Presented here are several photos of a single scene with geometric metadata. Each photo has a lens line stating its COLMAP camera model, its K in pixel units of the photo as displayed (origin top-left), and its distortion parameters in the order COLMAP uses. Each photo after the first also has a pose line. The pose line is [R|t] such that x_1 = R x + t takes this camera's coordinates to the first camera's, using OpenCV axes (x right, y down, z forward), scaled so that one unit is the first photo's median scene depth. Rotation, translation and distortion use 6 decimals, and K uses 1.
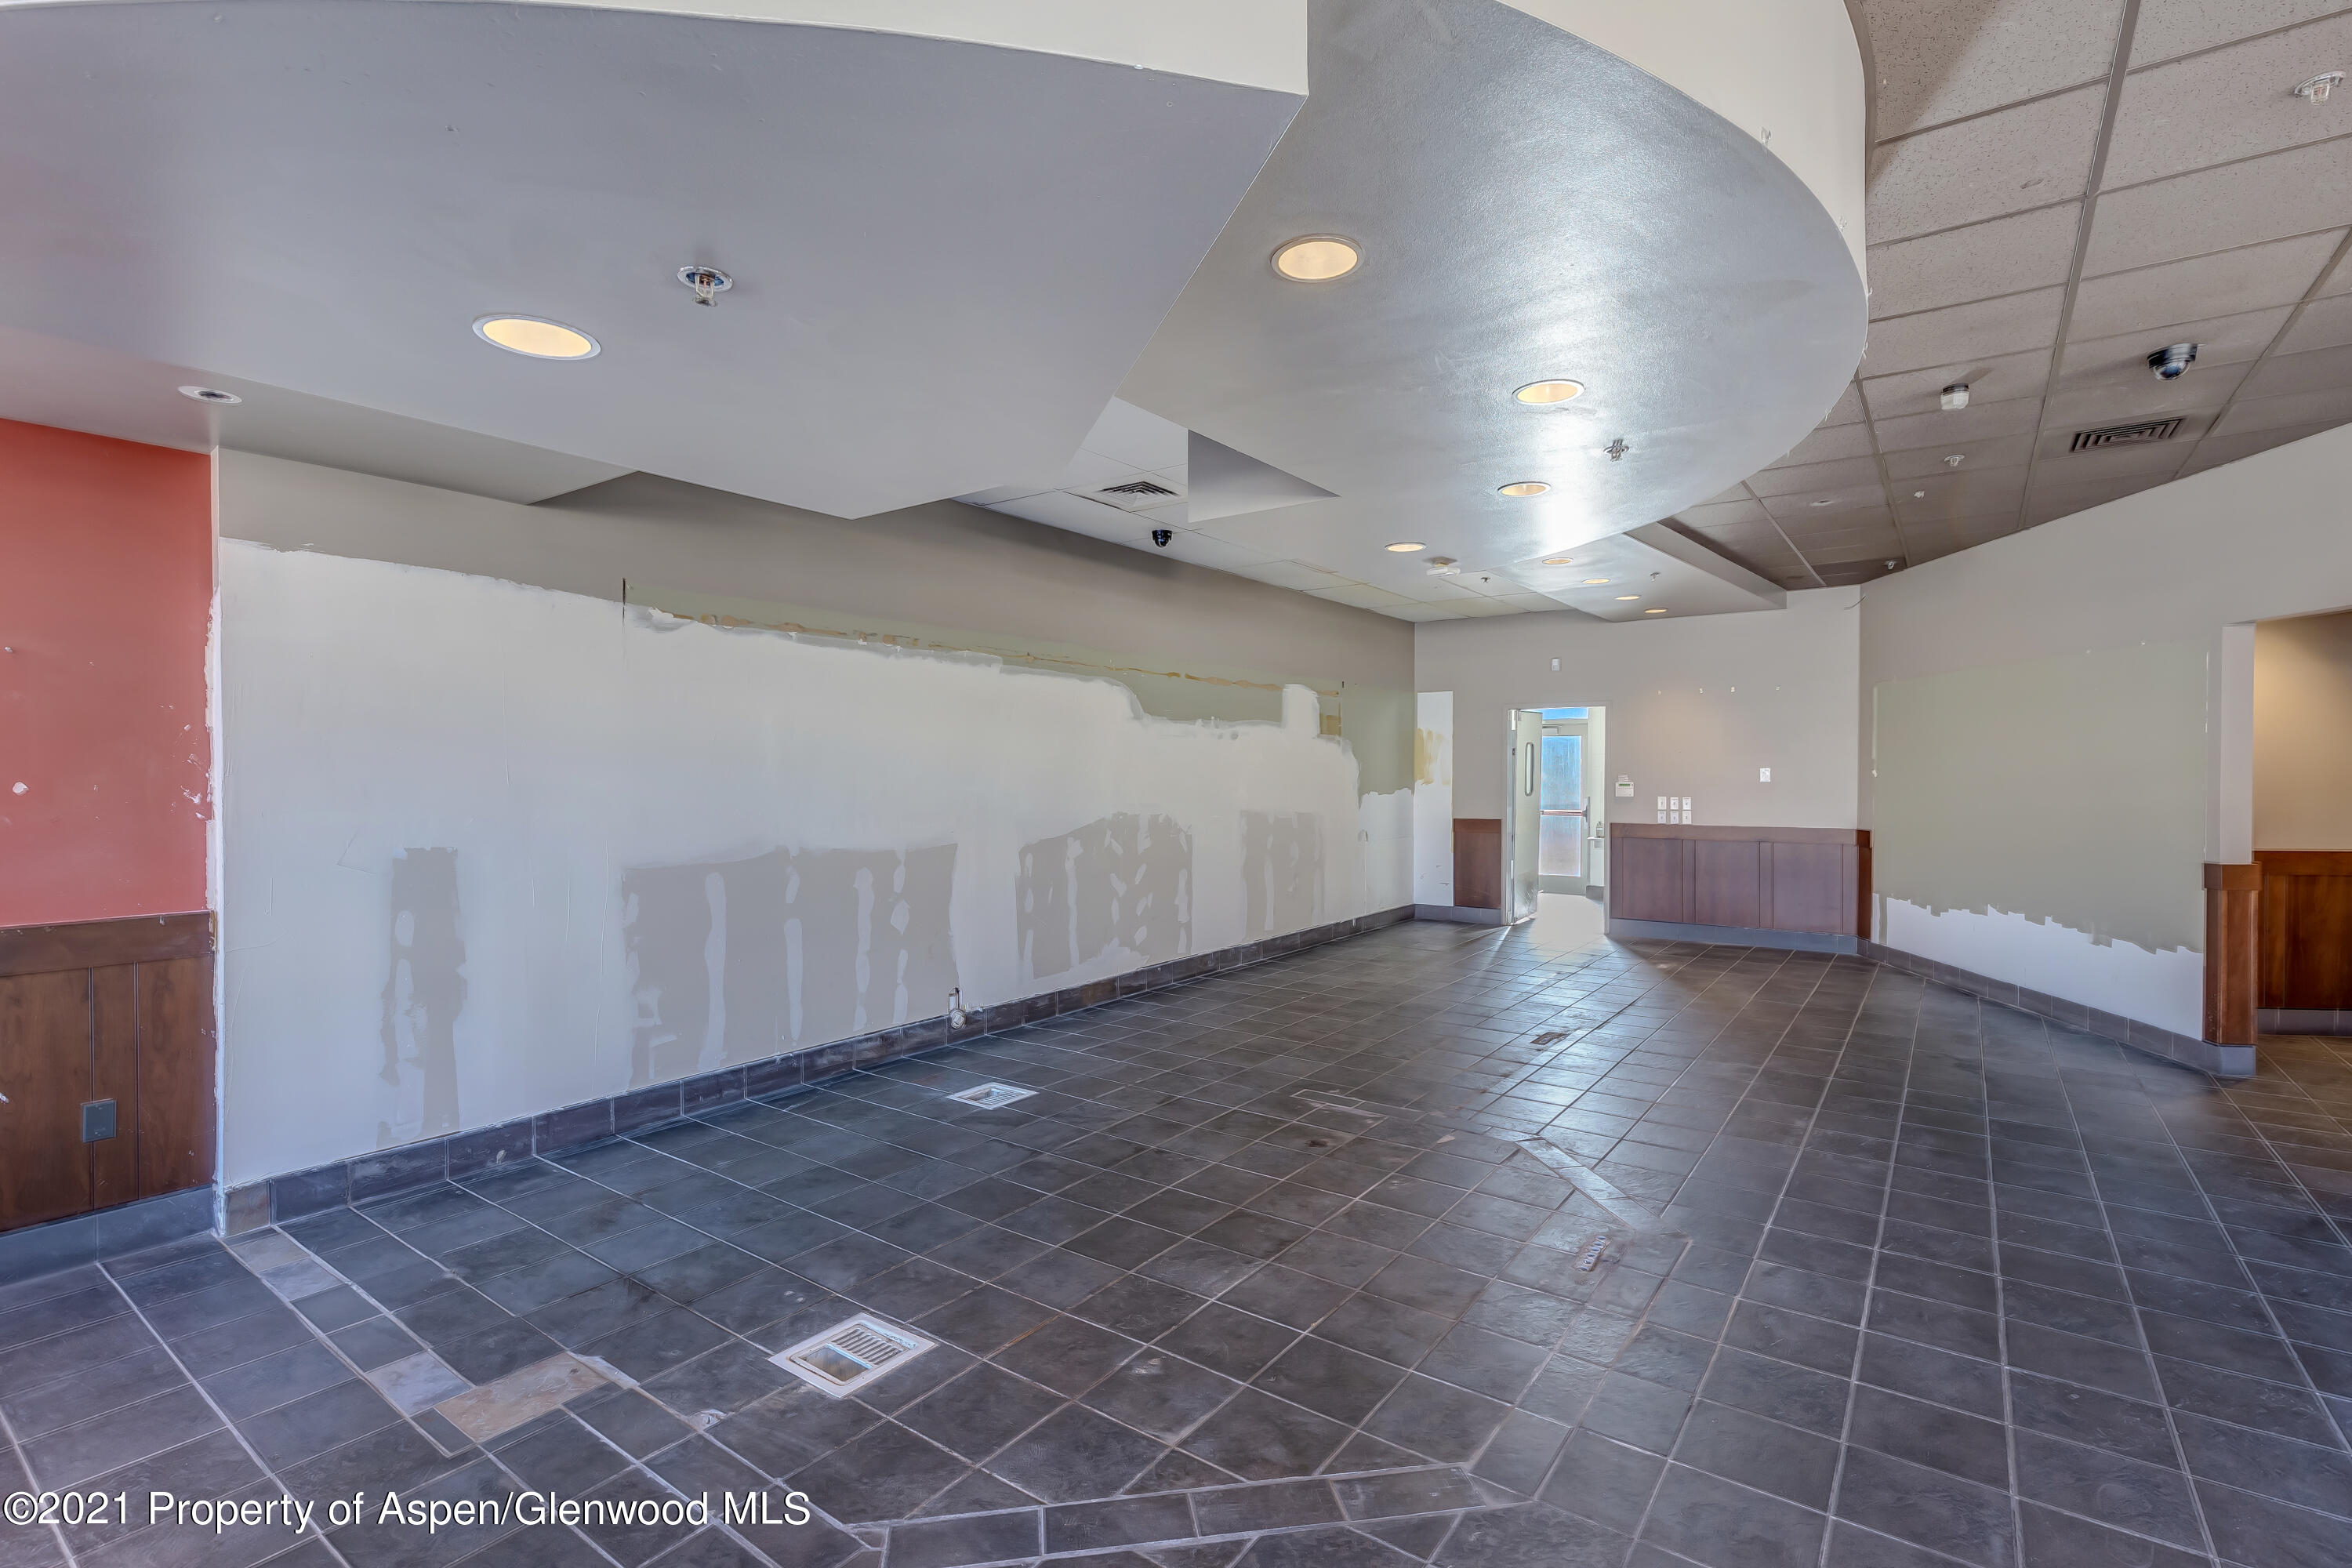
lens RADIAL K [[1079.4, 0, 1180.3], [0, 1079.4, 787.9], [0, 0, 1]] dist [0.007510, -0.002016]
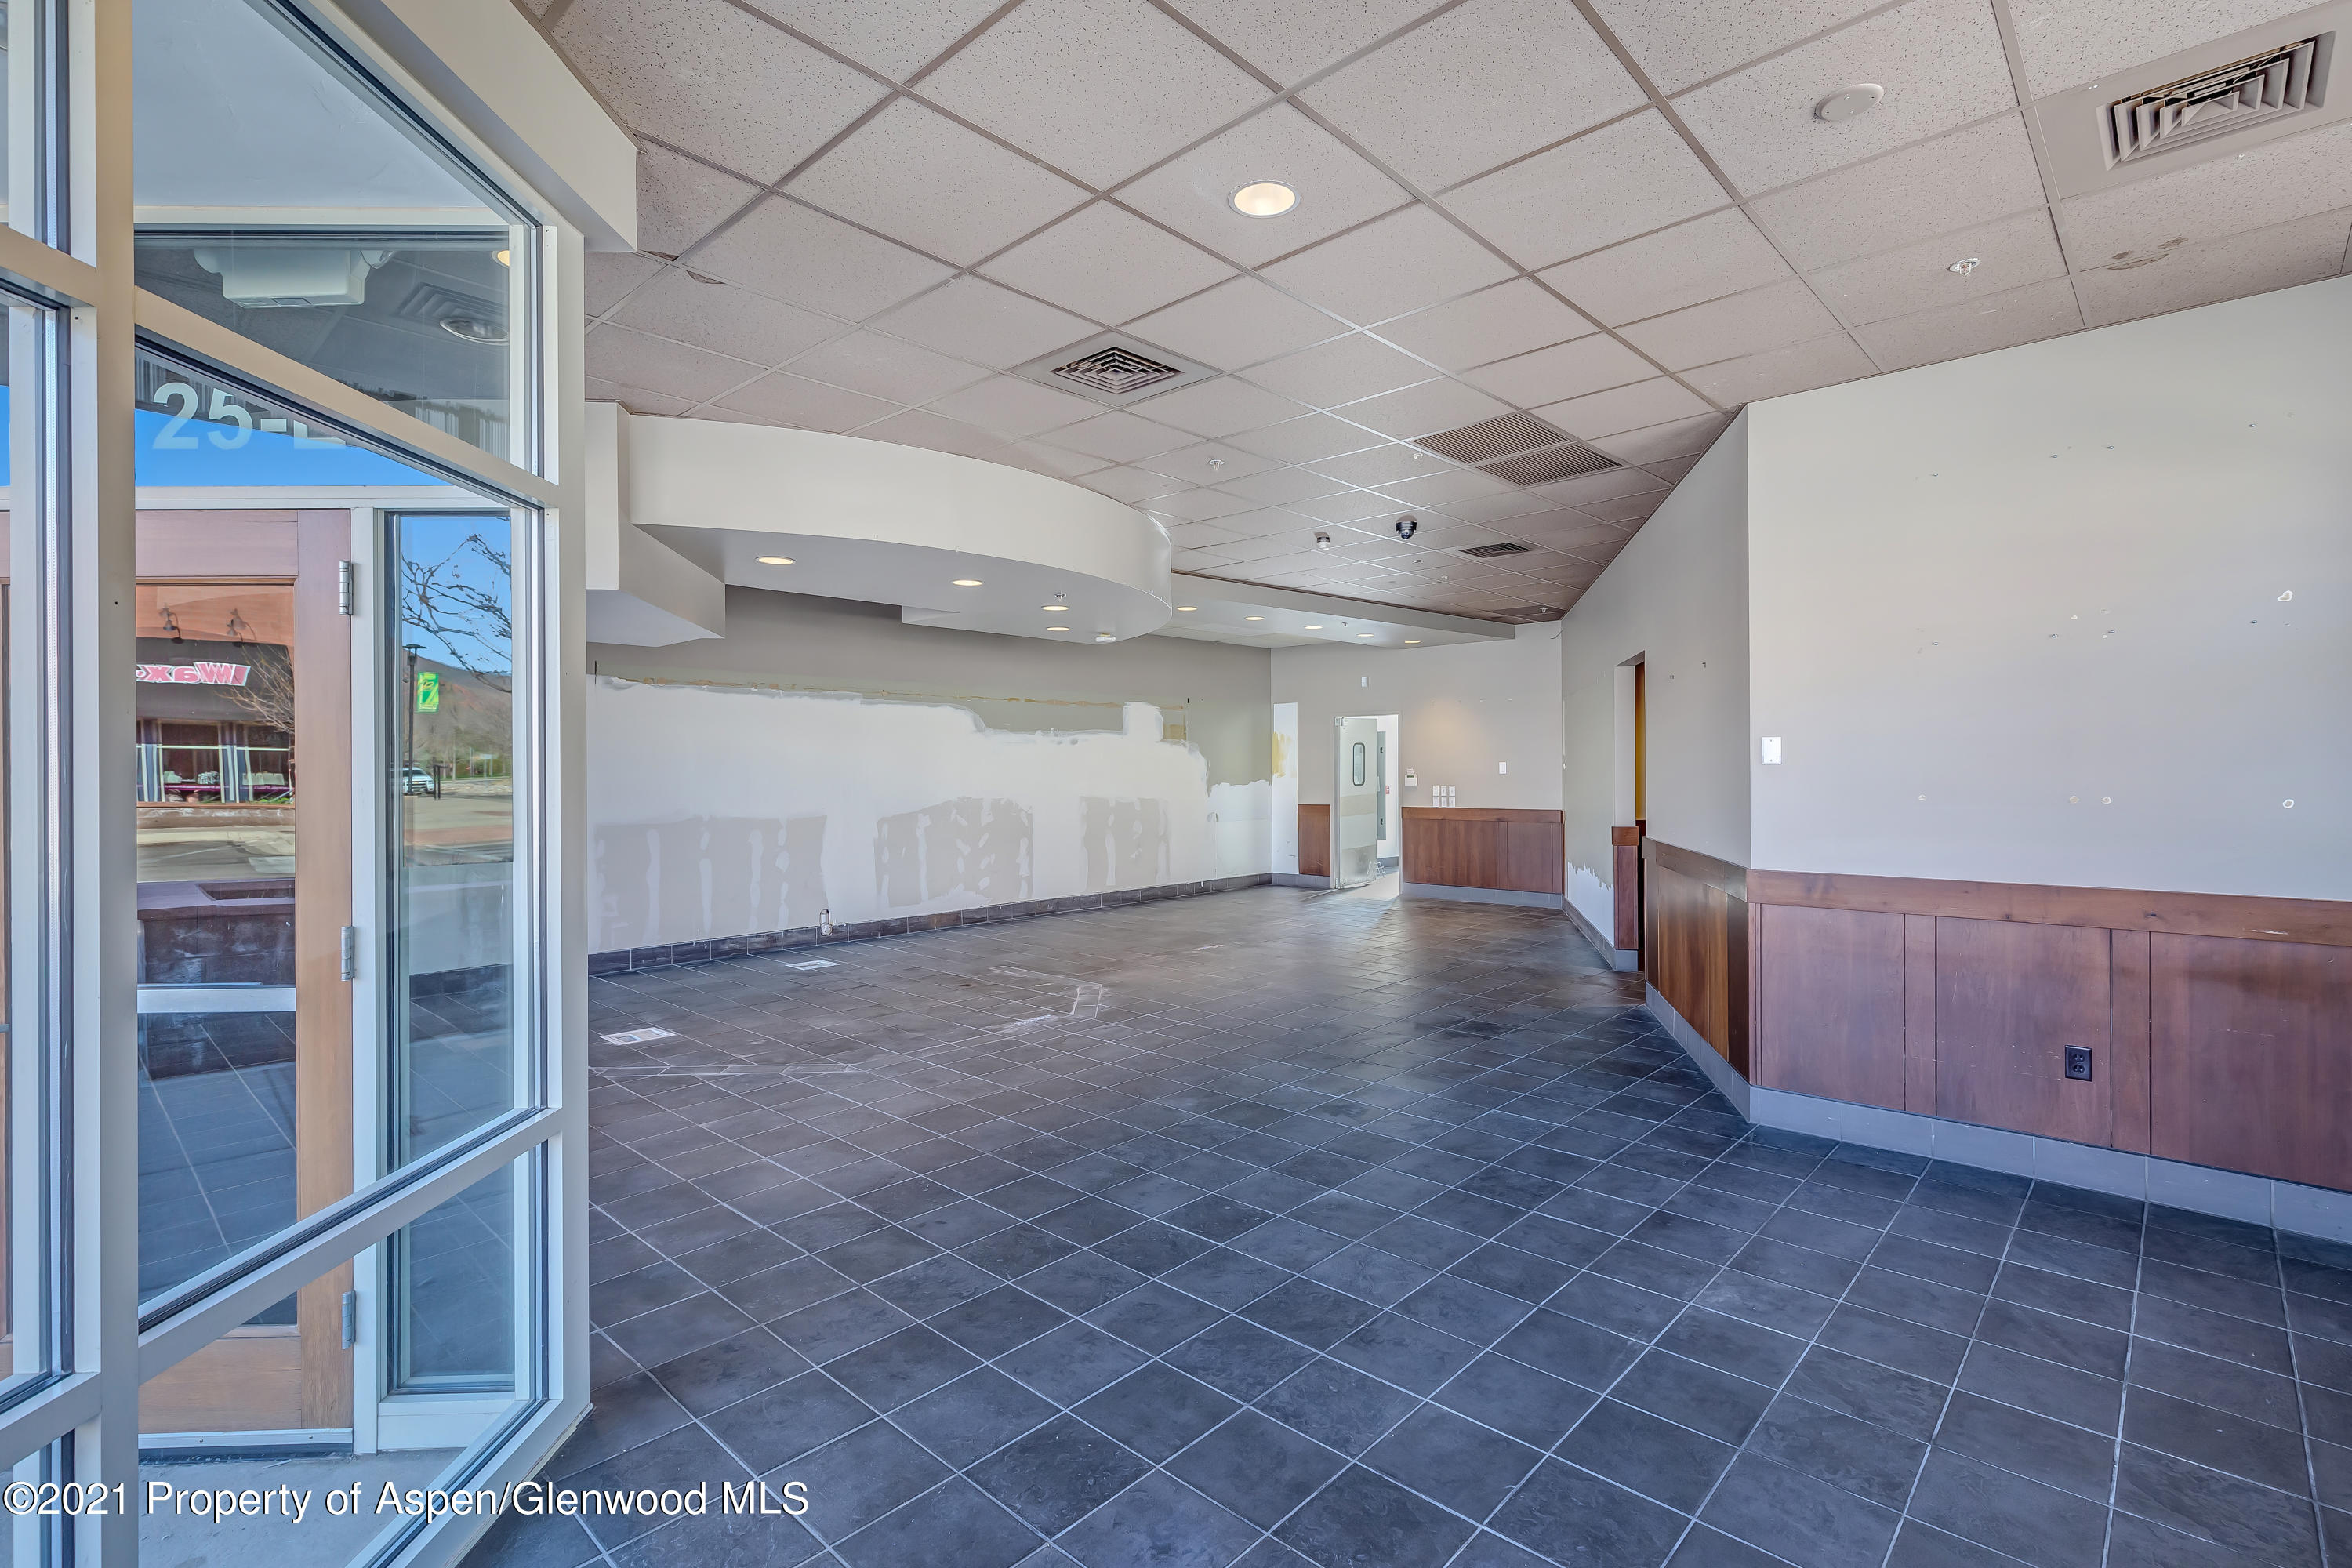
lens RADIAL K [[1079.4, 0, 1179.4], [0, 1079.4, 779.1], [0, 0, 1]] dist [0.007510, -0.002016]
pose [[0.993153, -0.004671, -0.116726, 0.434764], [0.004160, 0.999981, -0.004625, 0.007375], [0.116745, 0.004108, 0.993153, -0.436767]]
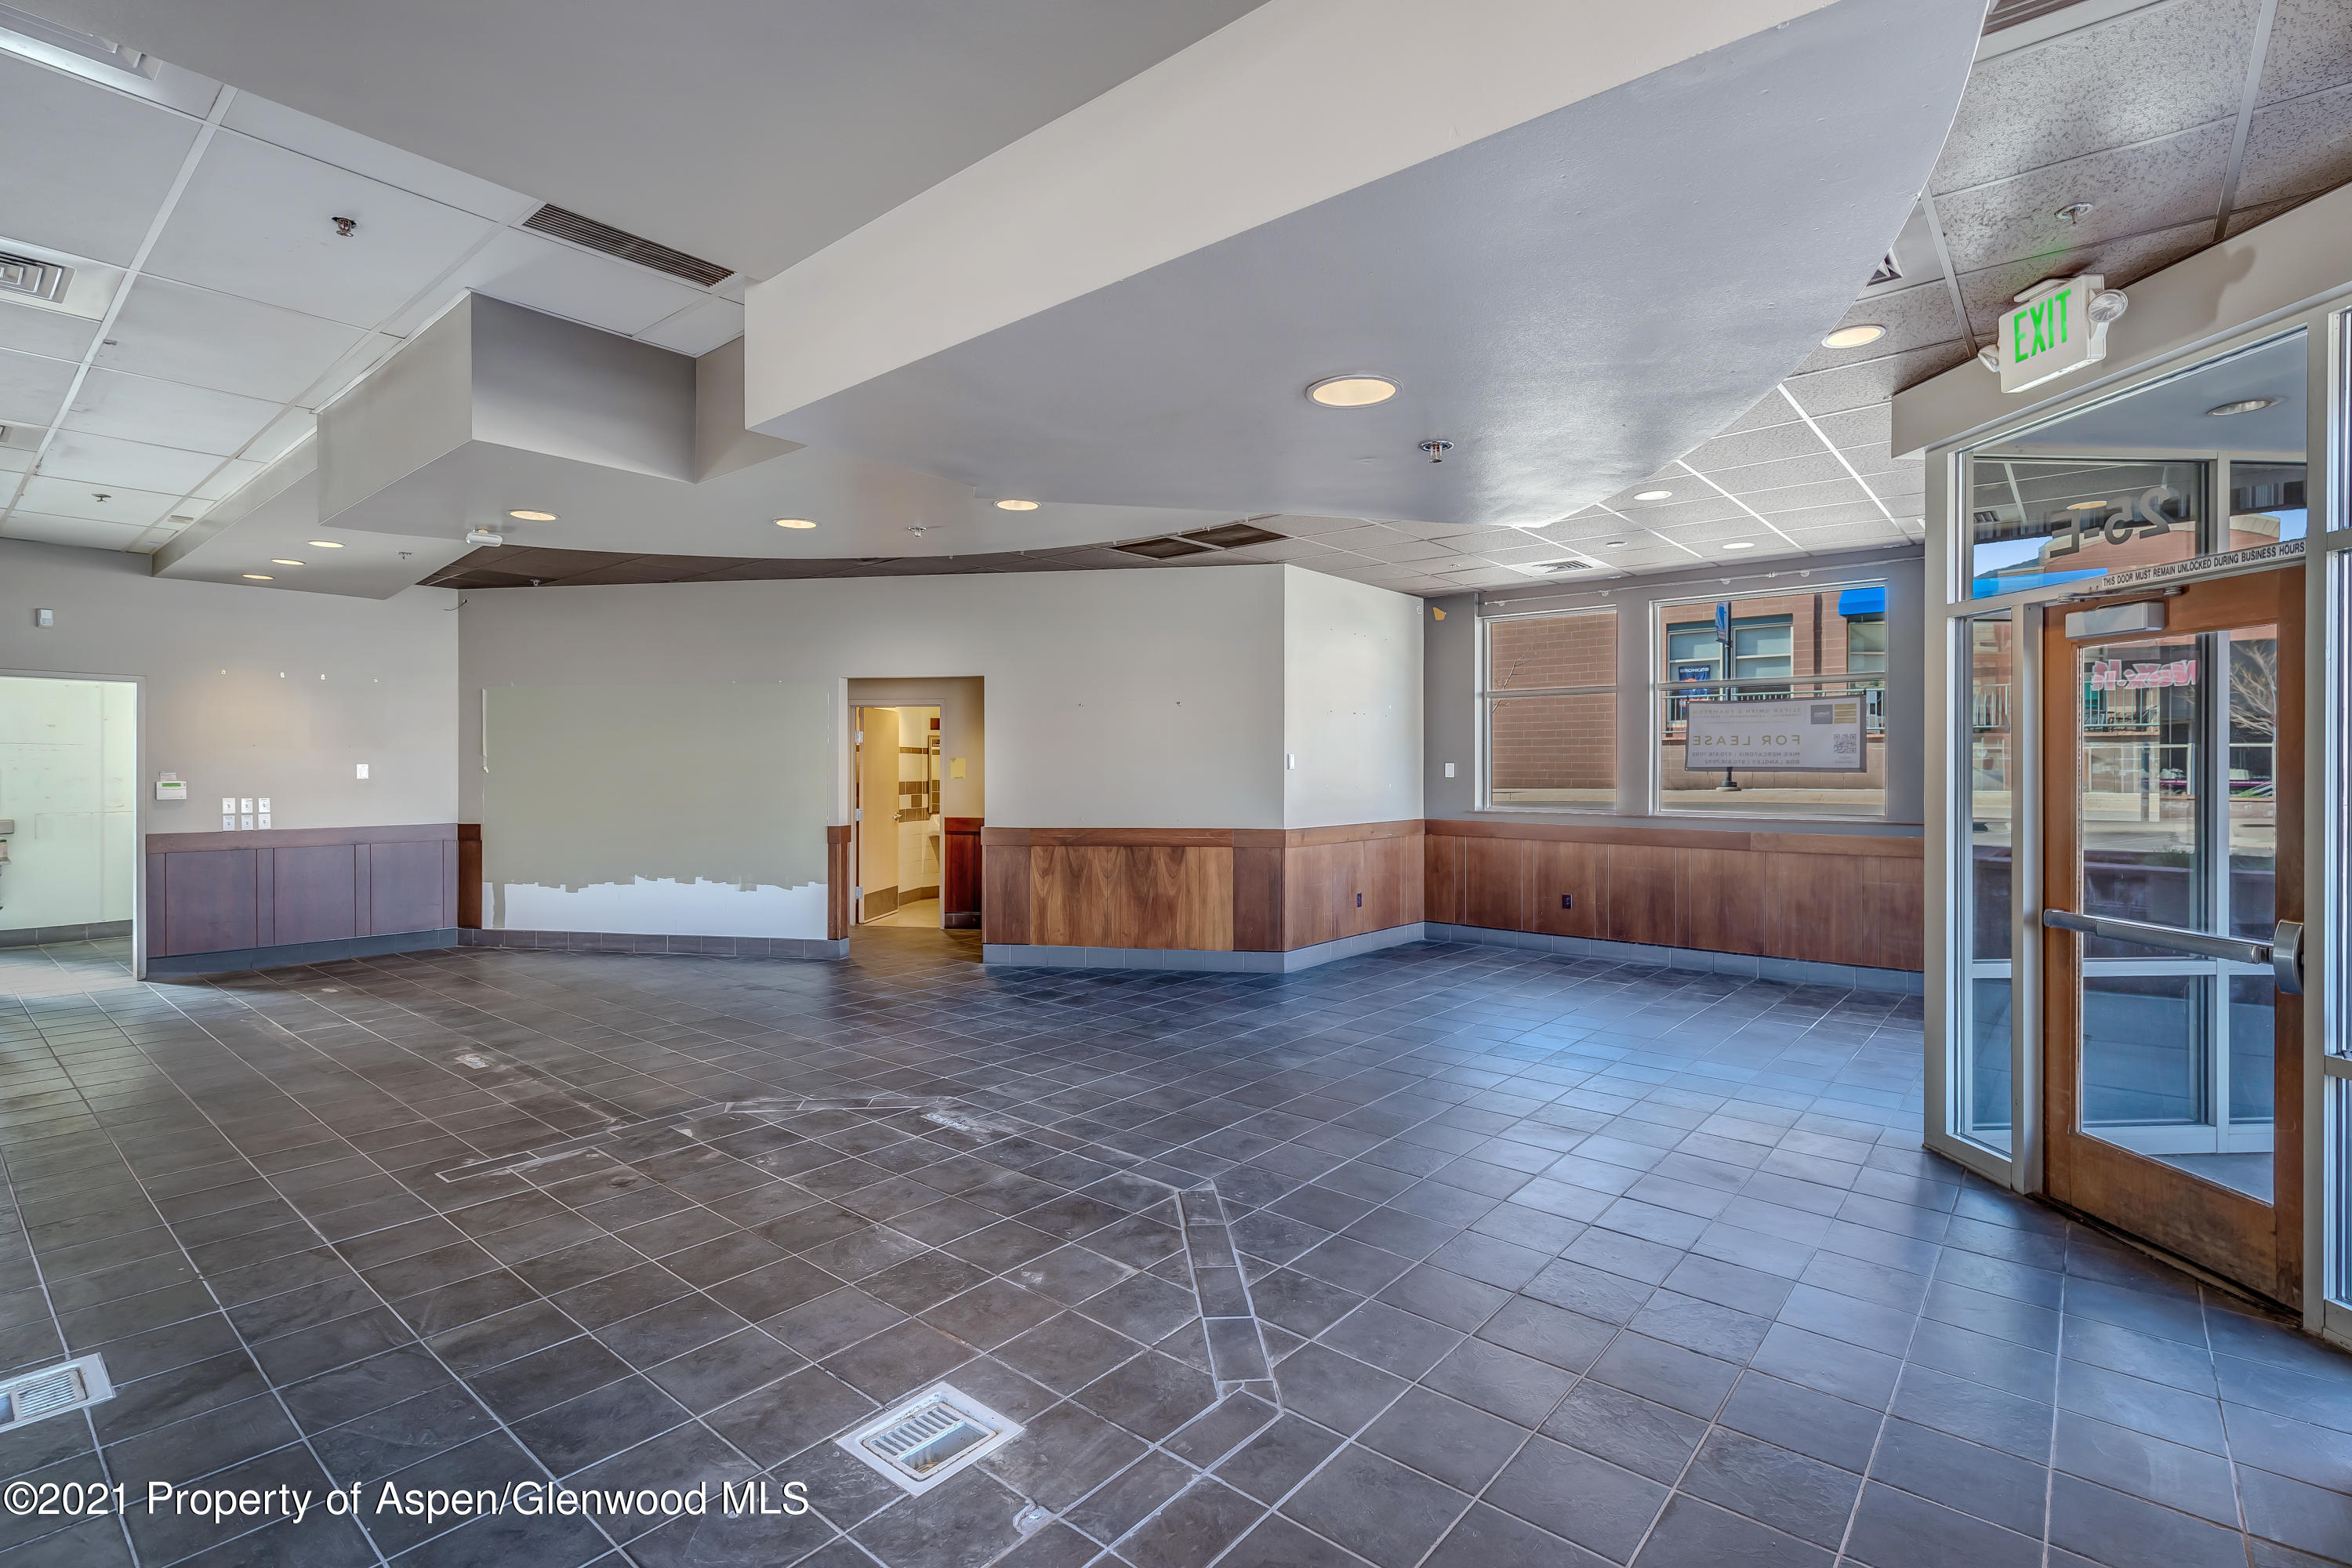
lens RADIAL K [[1079.4, 0, 1195.0], [0, 1079.4, 773.4], [0, 0, 1]] dist [0.007510, -0.002016]
pose [[0.063723, -0.004068, 0.997959, -0.493881], [0.014185, 0.999894, 0.003170, -0.004452], [-0.997867, 0.013954, 0.063774, 0.309776]]
